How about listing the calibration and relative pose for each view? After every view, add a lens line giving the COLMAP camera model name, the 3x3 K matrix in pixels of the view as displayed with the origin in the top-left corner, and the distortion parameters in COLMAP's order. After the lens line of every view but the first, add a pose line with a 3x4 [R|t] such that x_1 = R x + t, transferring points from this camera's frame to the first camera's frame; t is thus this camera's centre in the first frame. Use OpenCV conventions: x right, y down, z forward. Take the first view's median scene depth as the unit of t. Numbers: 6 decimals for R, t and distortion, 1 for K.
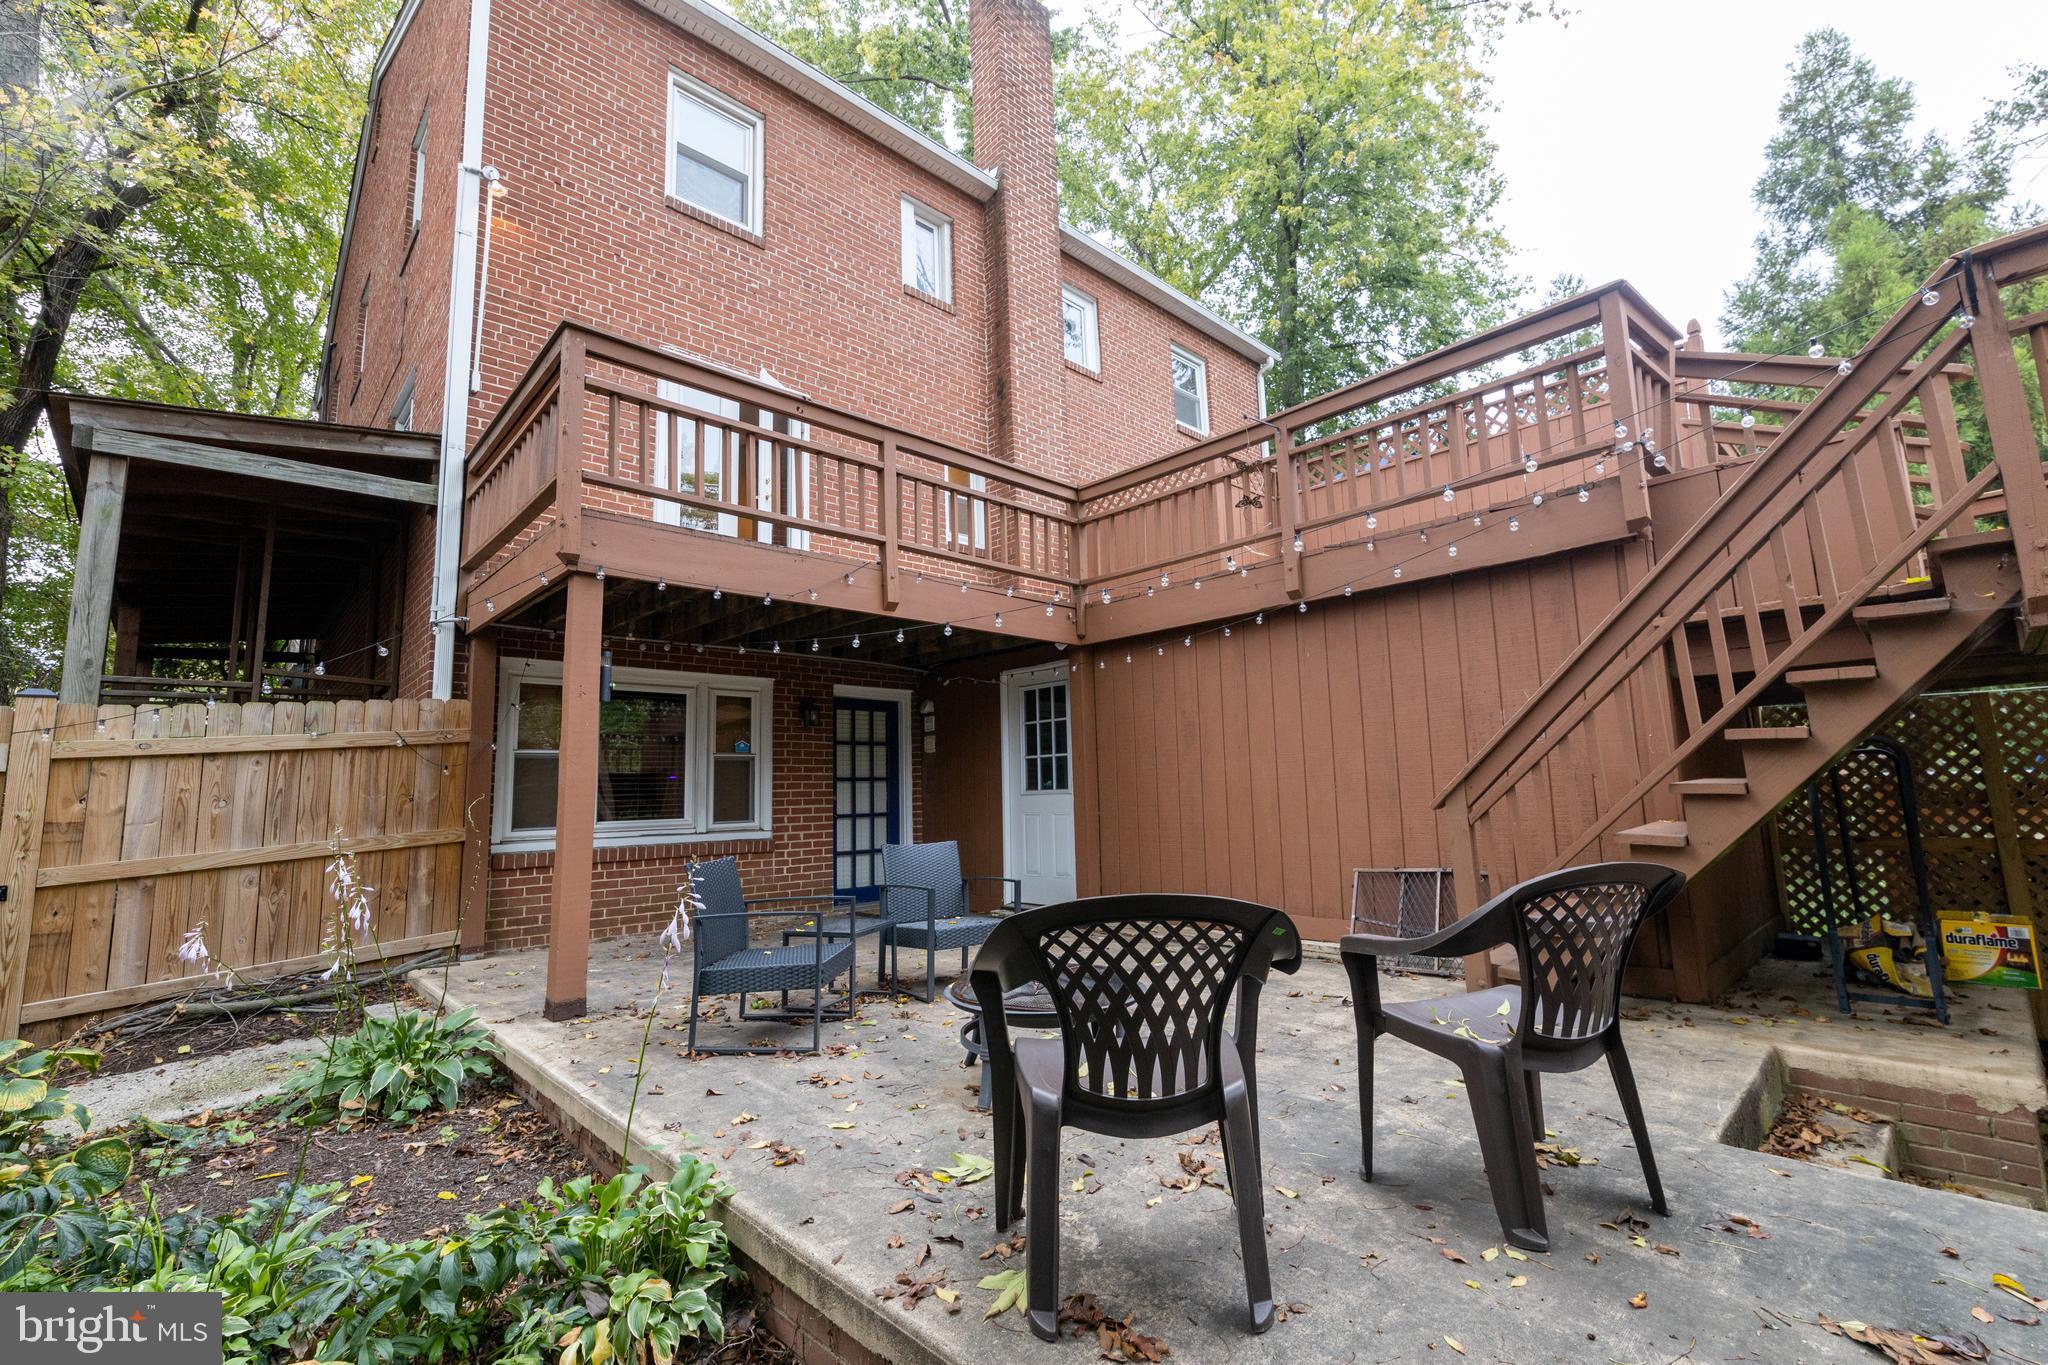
lens RADIAL K [[883.5, 0, 1024.0], [0, 883.5, 682.5], [0, 0, 1]] dist [0.017195, 0.000071]
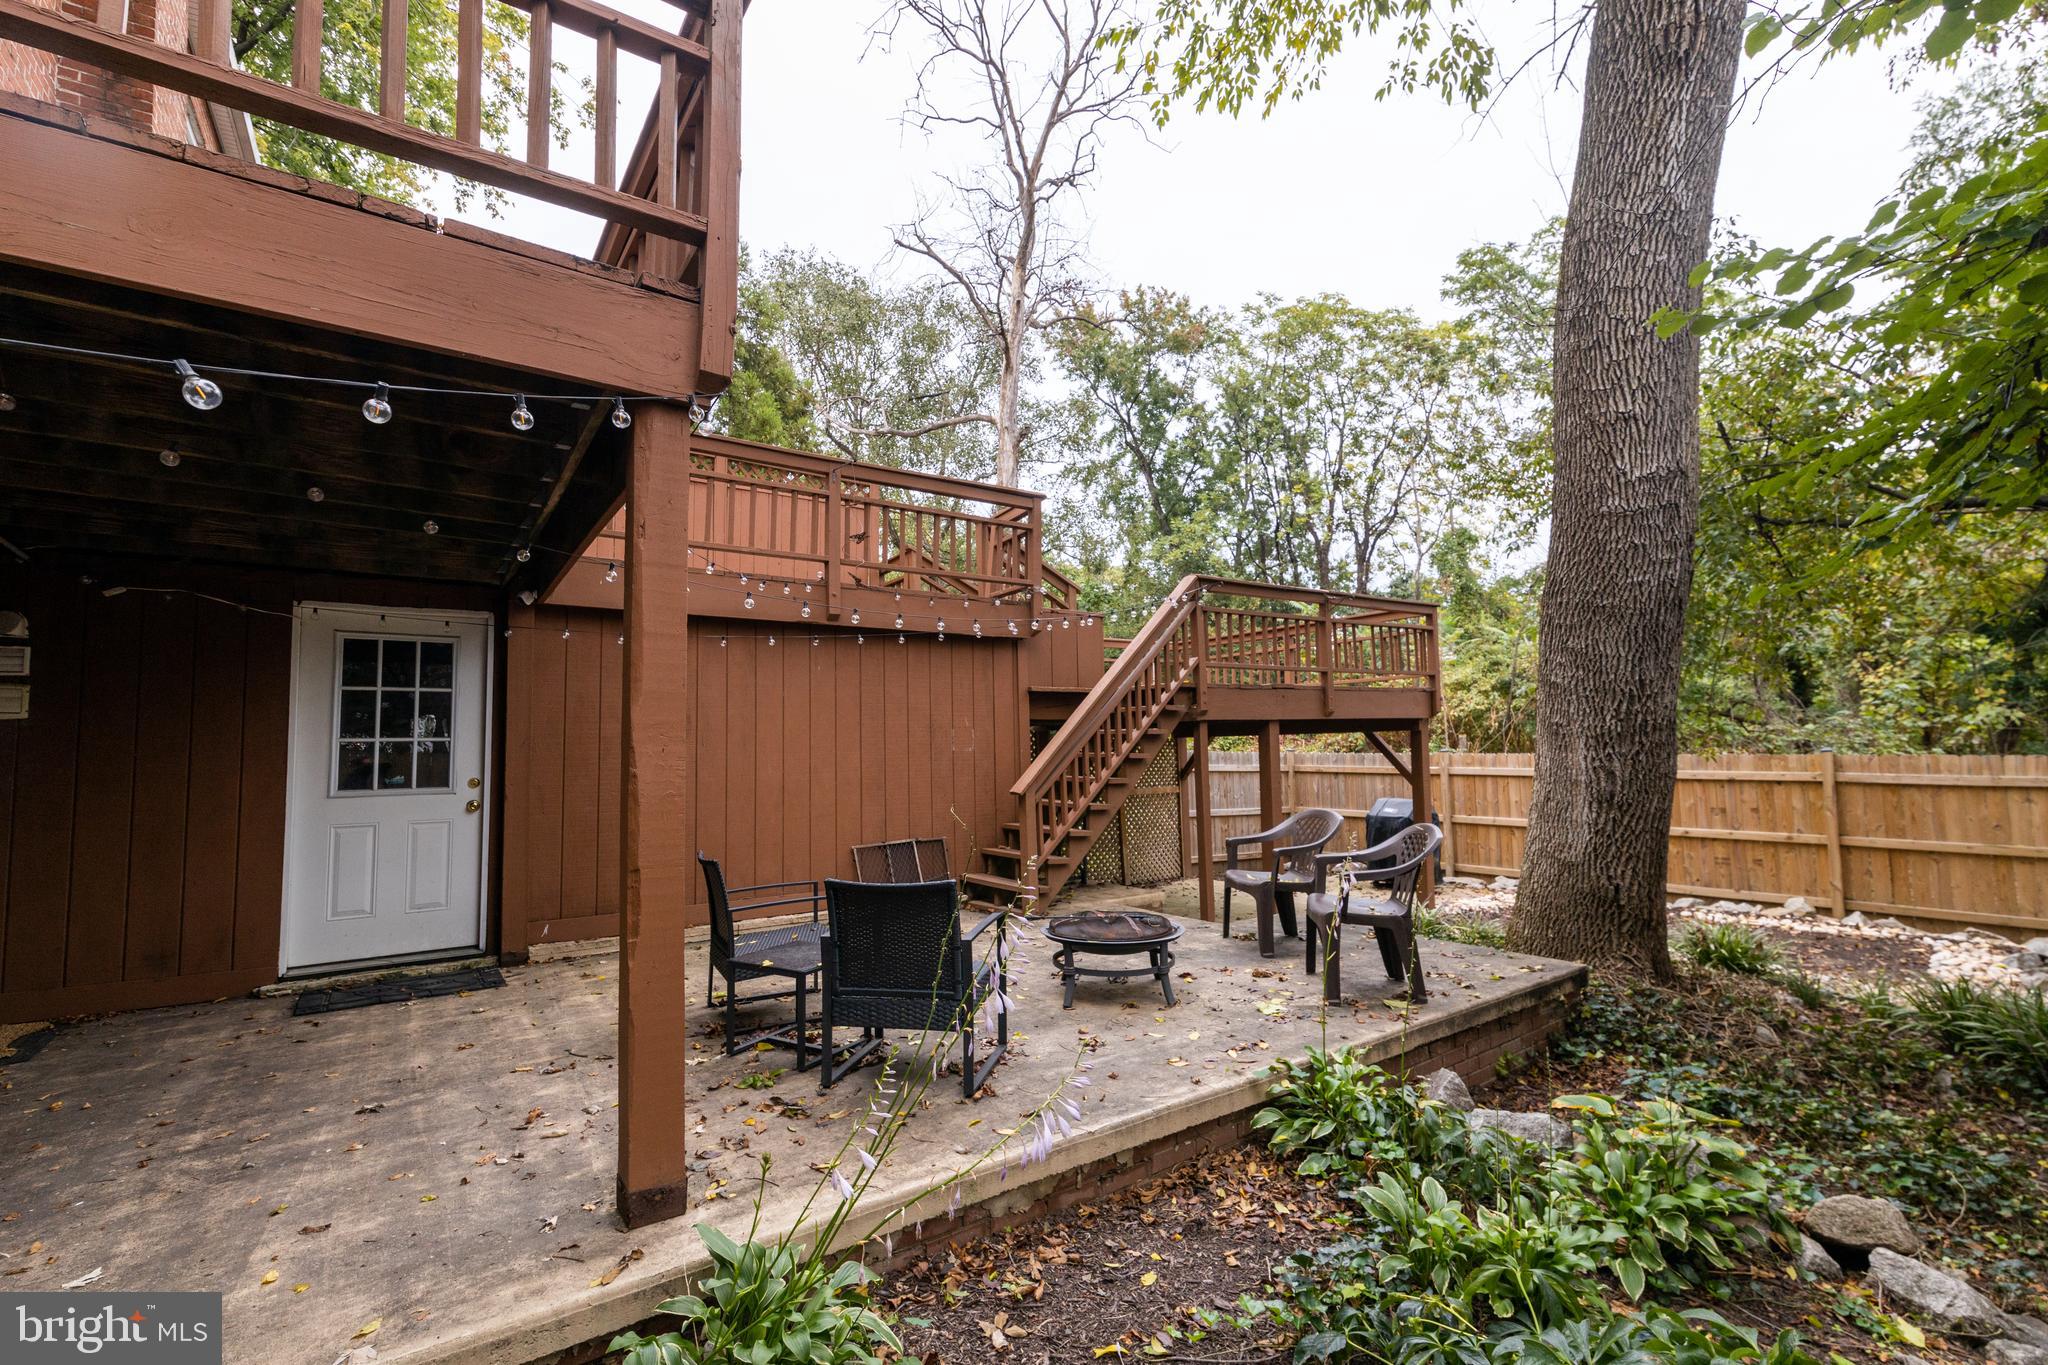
lens RADIAL K [[883.5, 0, 1024.0], [0, 883.5, 682.5], [0, 0, 1]] dist [0.017195, 0.000071]
pose [[0.133534, 0.099578, 0.986029, -0.818292], [-0.118839, 0.989369, -0.083821, 0.050458], [-0.983893, -0.105986, 0.143948, 0.553432]]
